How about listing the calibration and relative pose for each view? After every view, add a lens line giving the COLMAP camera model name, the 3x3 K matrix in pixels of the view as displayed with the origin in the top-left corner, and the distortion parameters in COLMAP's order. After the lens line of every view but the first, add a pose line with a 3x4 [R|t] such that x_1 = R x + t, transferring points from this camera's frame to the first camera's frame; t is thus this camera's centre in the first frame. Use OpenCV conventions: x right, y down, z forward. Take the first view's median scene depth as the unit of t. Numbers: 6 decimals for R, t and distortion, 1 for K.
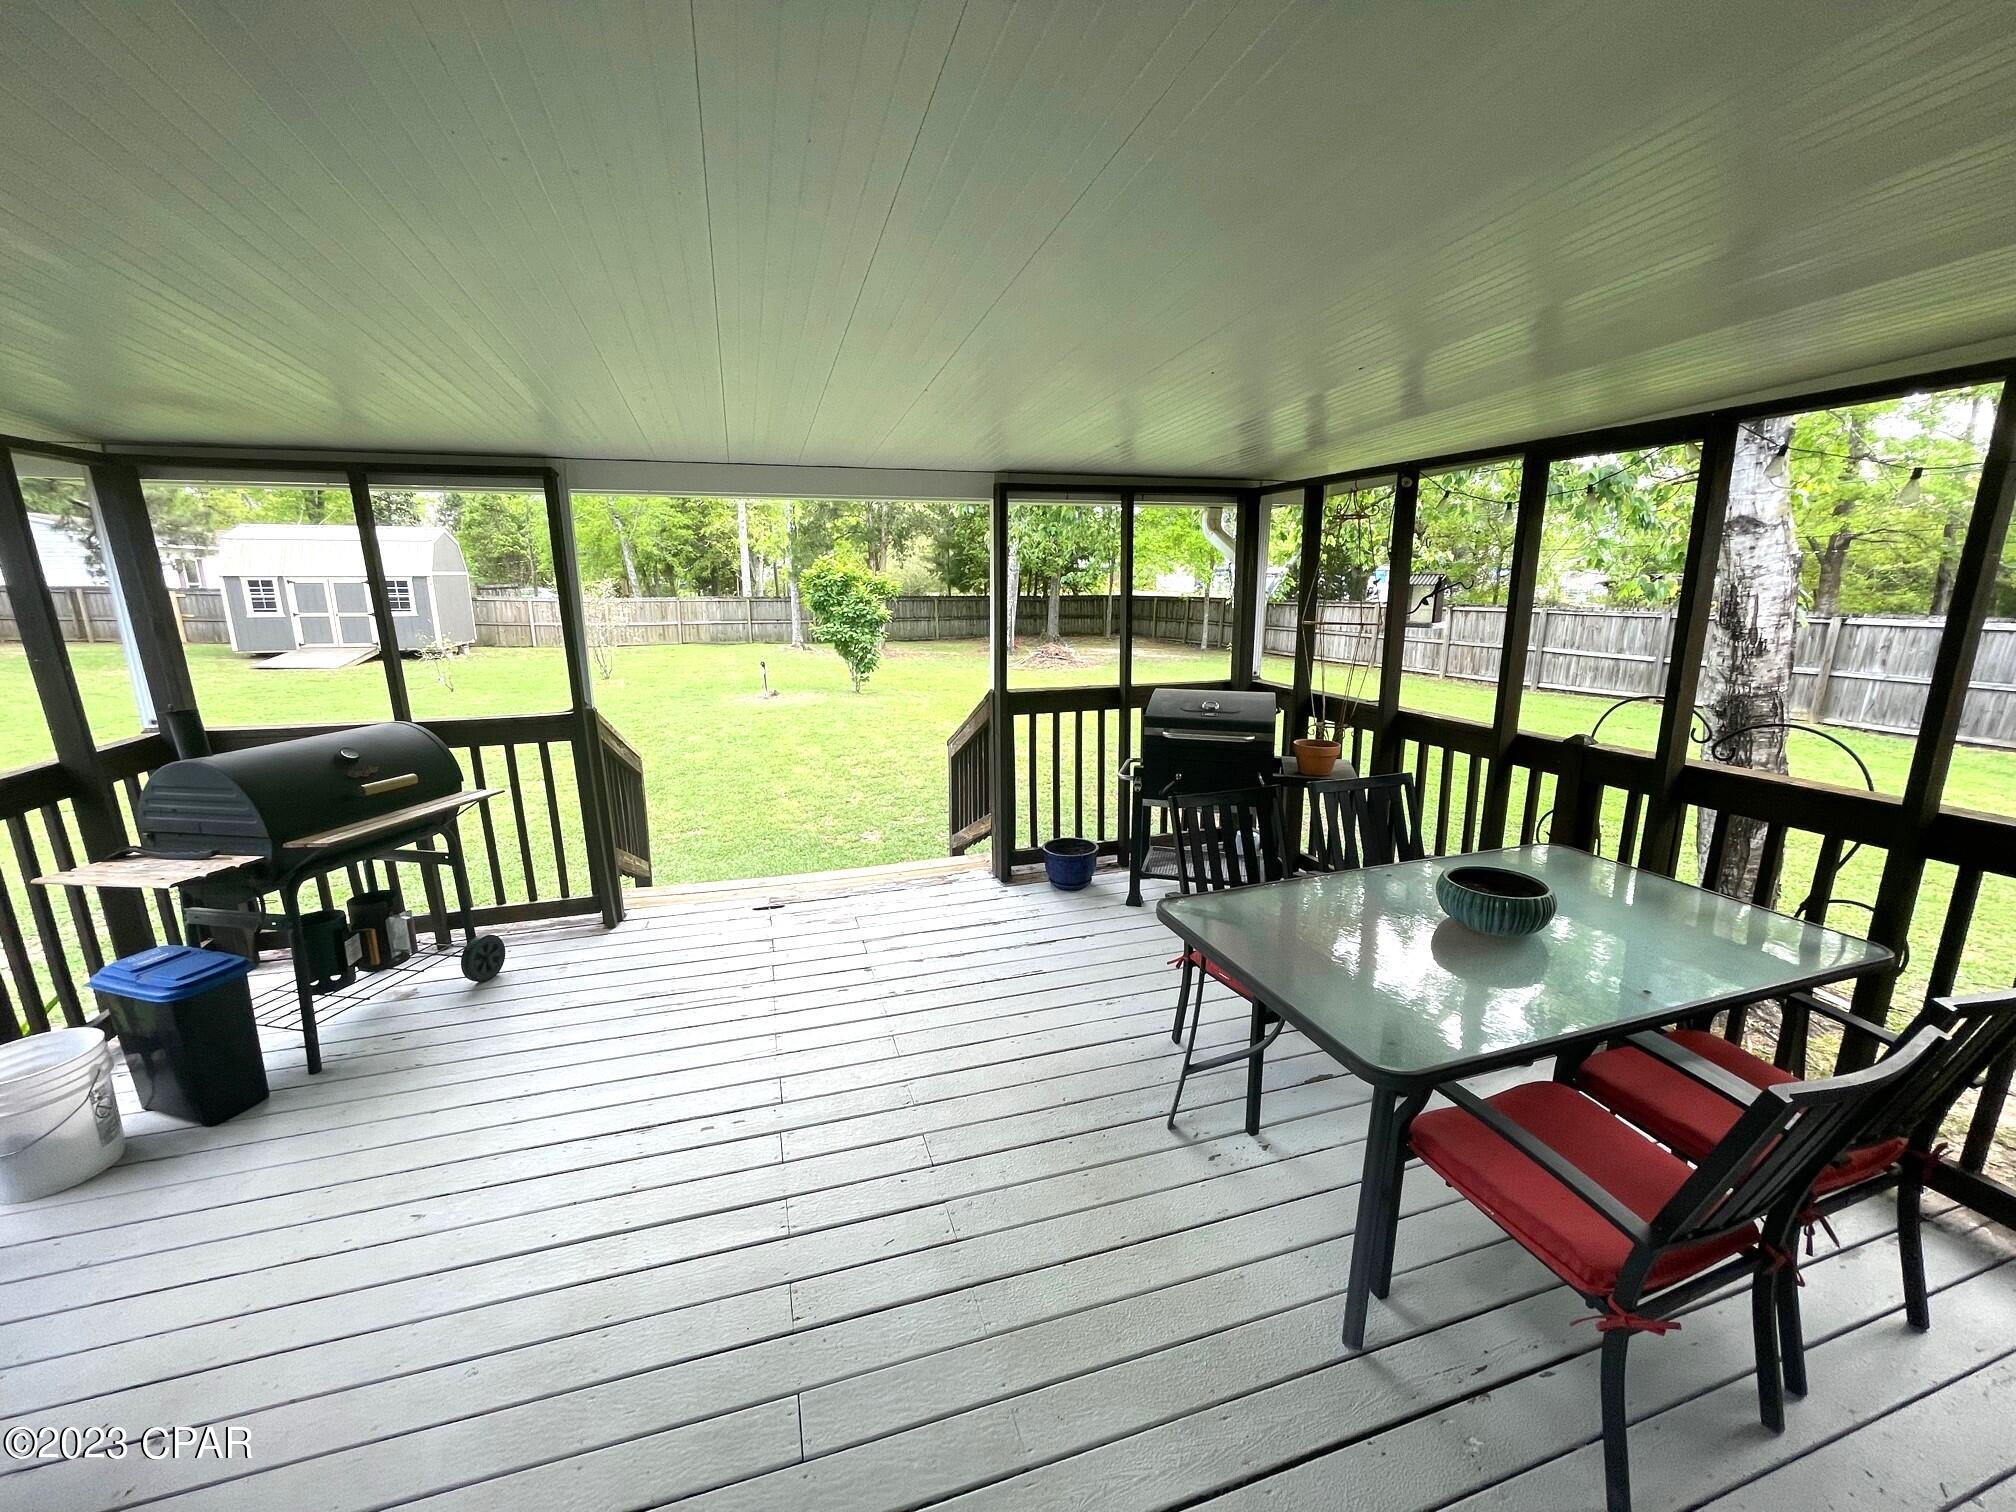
lens RADIAL K [[809.7, 0, 1005.2], [0, 809.7, 754.2], [0, 0, 1]] dist [-0.002688, -0.000244]
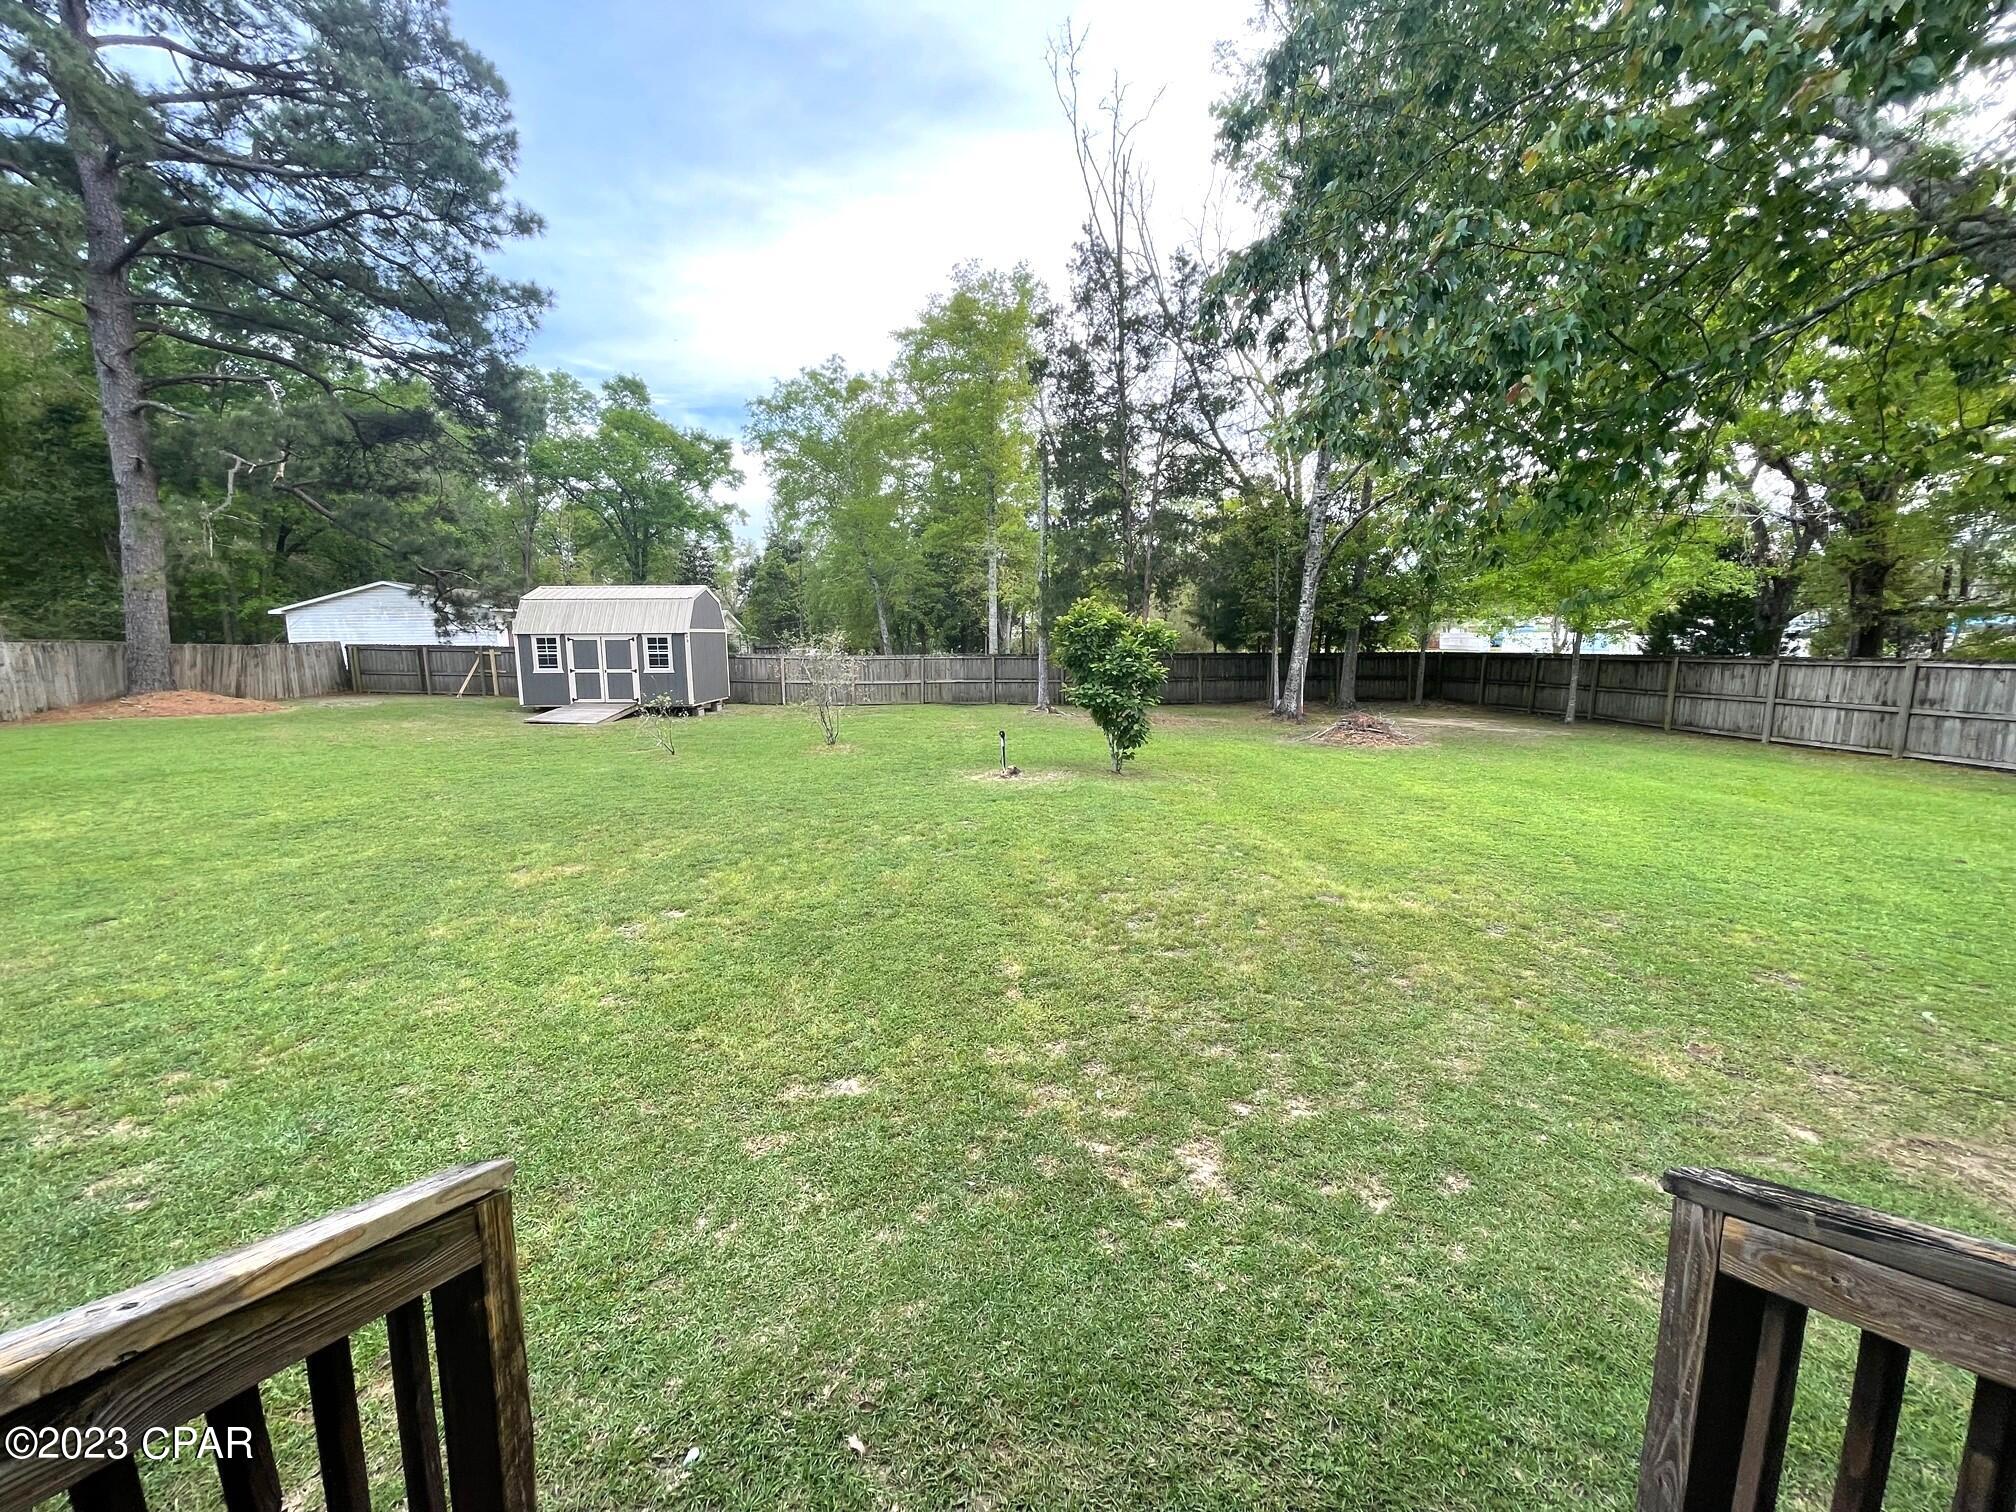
lens RADIAL K [[809.7, 0, 1005.2], [0, 809.7, 754.2], [0, 0, 1]] dist [-0.002688, -0.000244]
pose [[0.957582, 0.033323, -0.286229, -0.044371], [-0.054226, 0.996384, -0.065415, -0.025619], [0.283014, 0.078161, 0.955926, 0.157483]]
